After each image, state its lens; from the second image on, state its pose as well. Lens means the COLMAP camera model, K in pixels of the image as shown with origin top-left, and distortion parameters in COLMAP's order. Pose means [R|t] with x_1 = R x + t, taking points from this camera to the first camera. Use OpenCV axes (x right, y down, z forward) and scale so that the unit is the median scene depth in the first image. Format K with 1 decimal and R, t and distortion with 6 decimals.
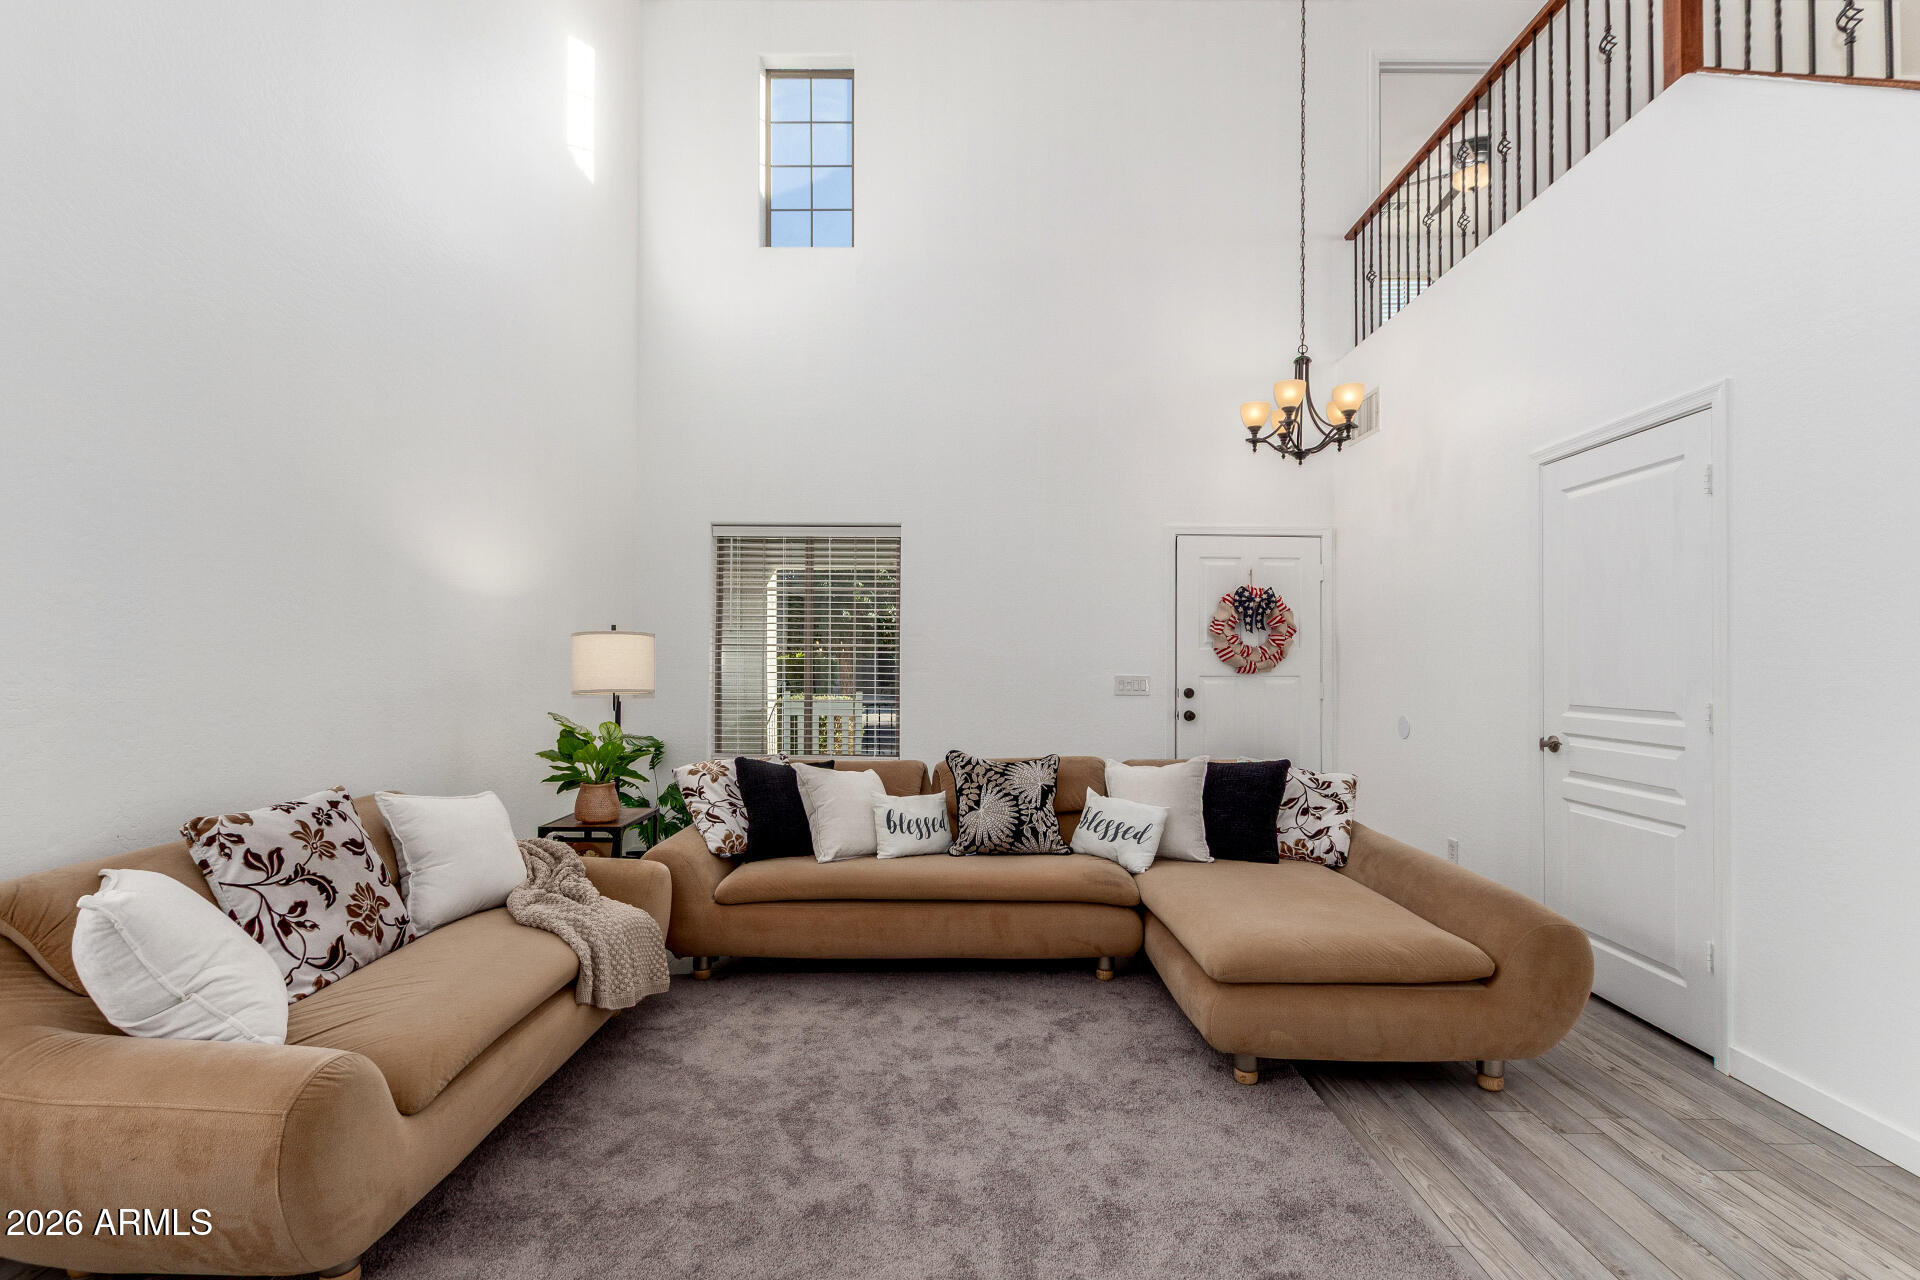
lens RADIAL K [[882.1, 0, 958.5], [0, 882.1, 650.8], [0, 0, 1]] dist [0.003985, -0.000429]
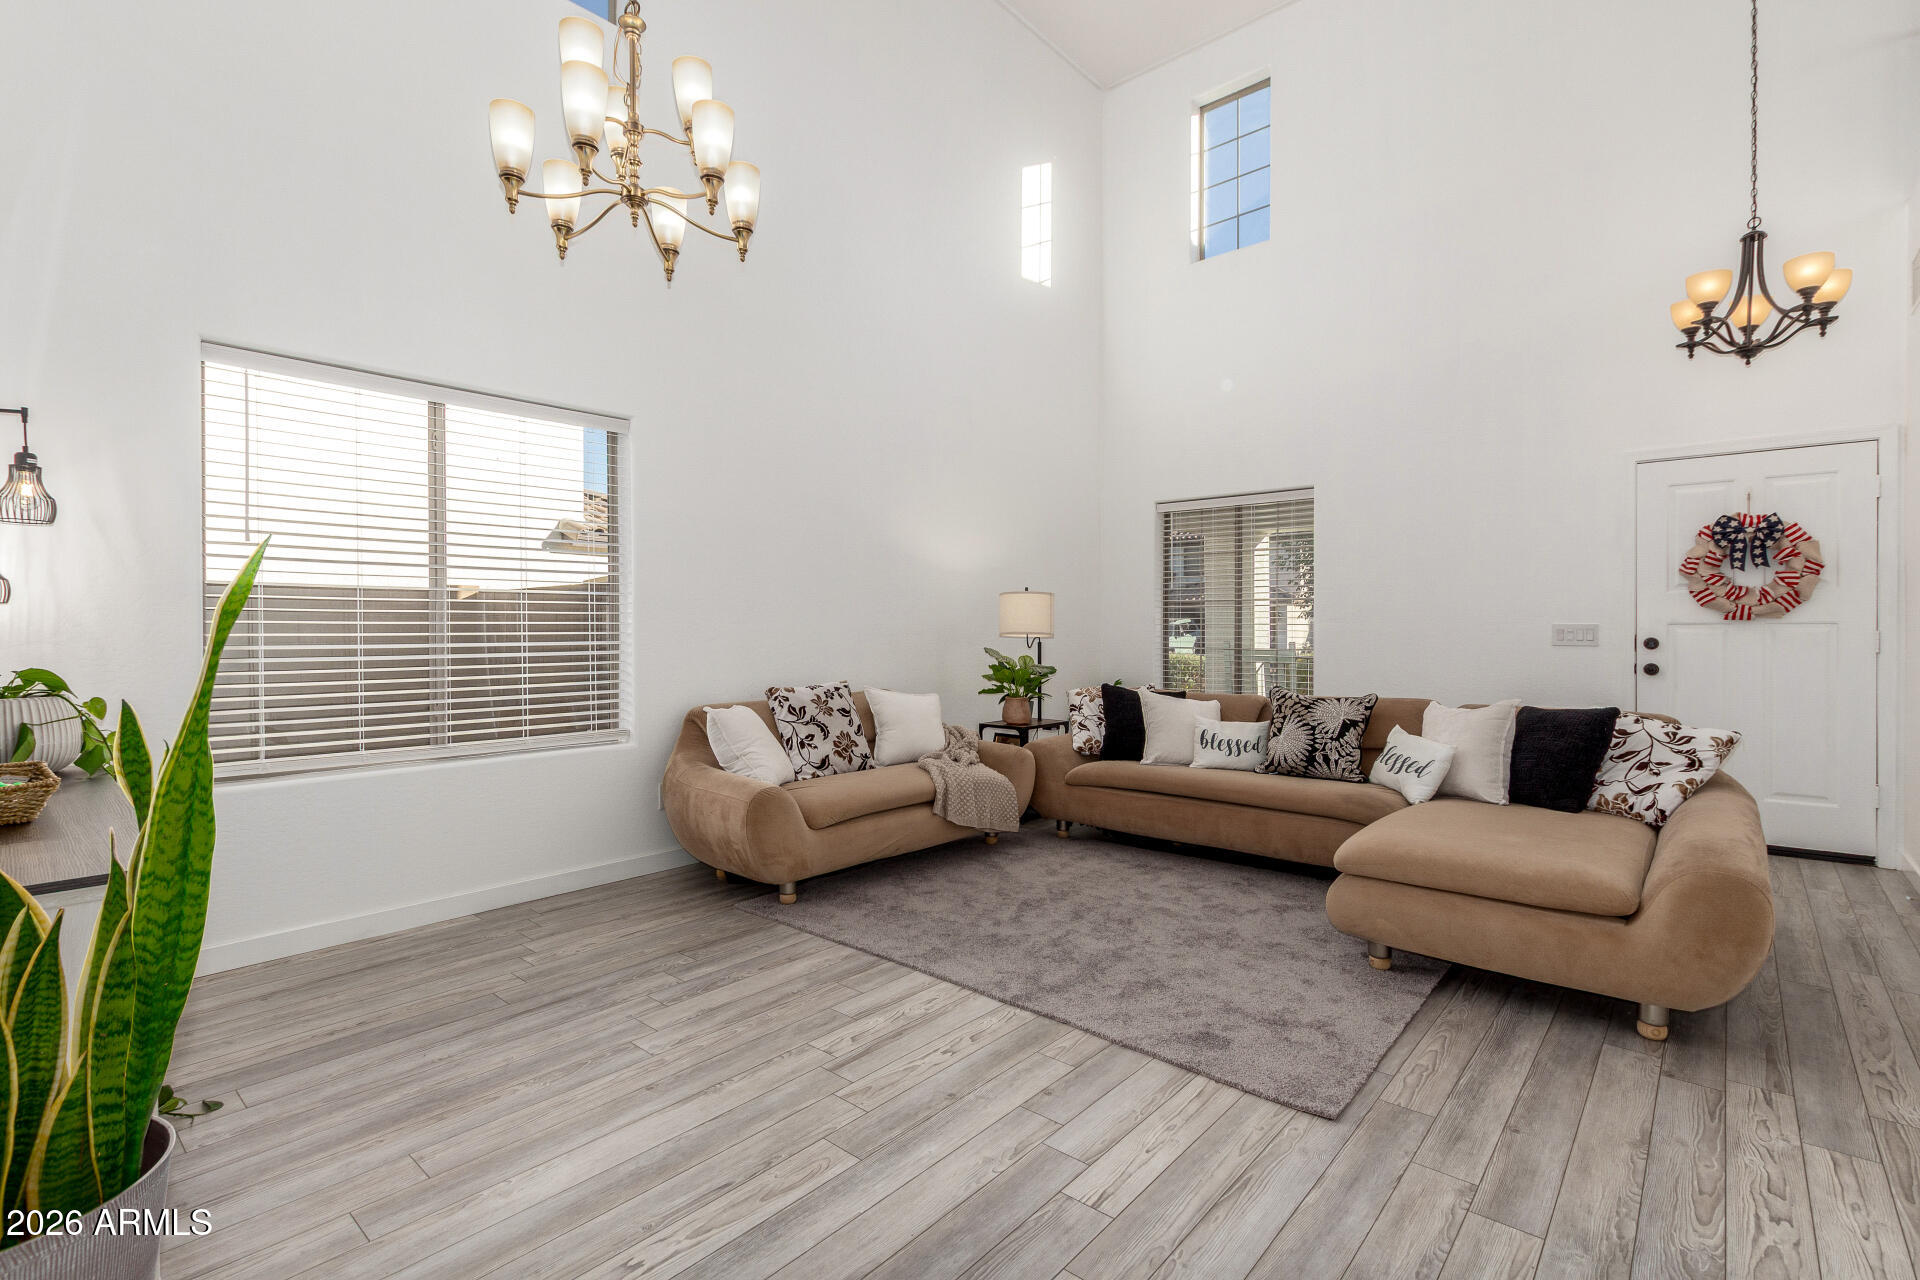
lens RADIAL K [[882.1, 0, 959.0], [0, 882.1, 627.5], [0, 0, 1]] dist [0.003985, -0.000429]
pose [[0.751246, -0.005978, -0.659995, 0.488703], [0.013917, 0.999880, 0.006785, 0.025160], [0.659875, -0.014282, 0.751239, -0.150136]]
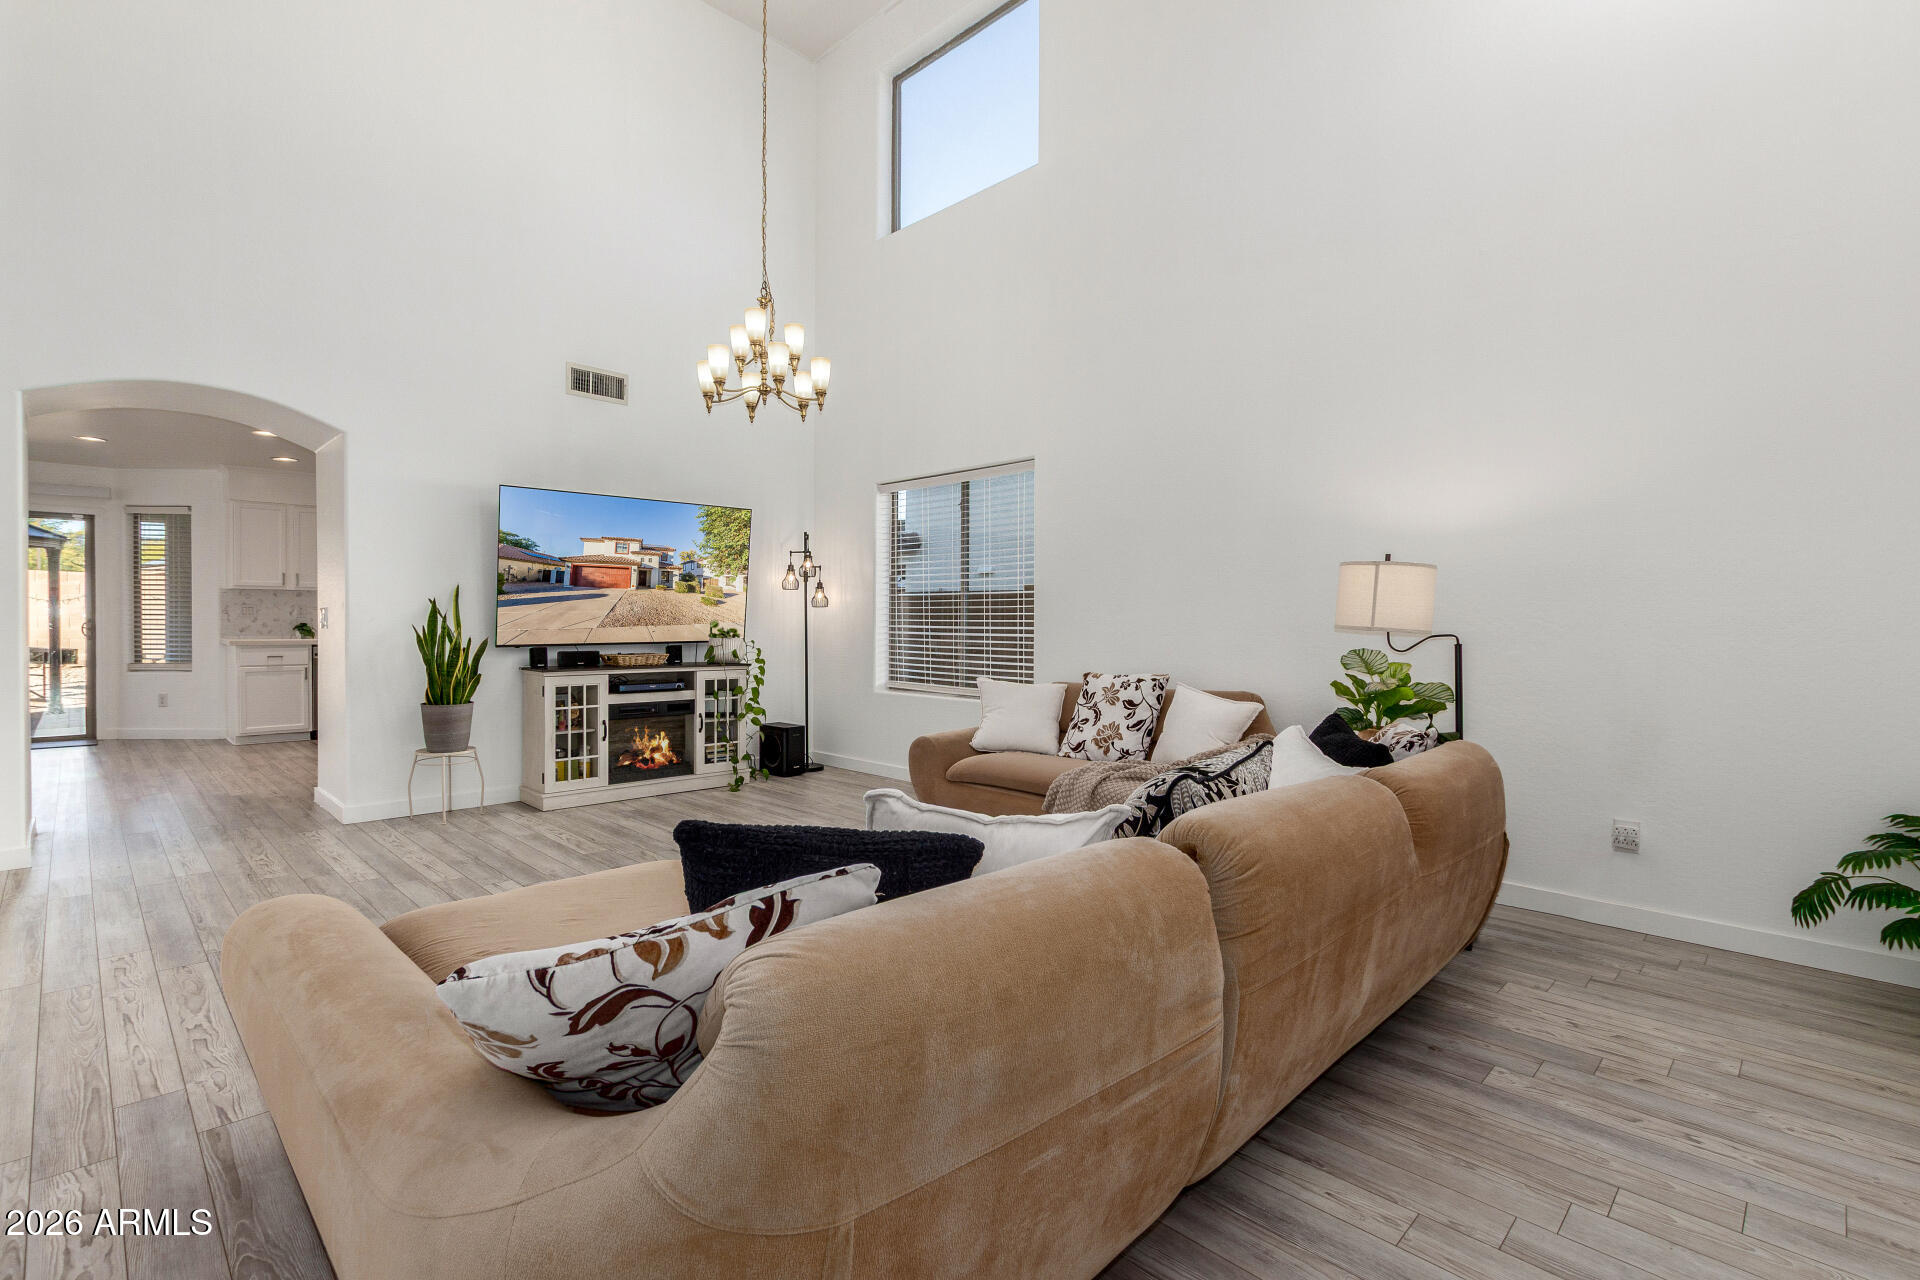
lens RADIAL K [[882.1, 0, 953.5], [0, 882.1, 632.2], [0, 0, 1]] dist [0.003985, -0.000429]
pose [[-0.709970, -0.000114, -0.704232, 0.569263], [-0.002244, 0.999995, 0.002100, 0.050094], [0.704228, 0.003071, -0.709967, 1.392538]]
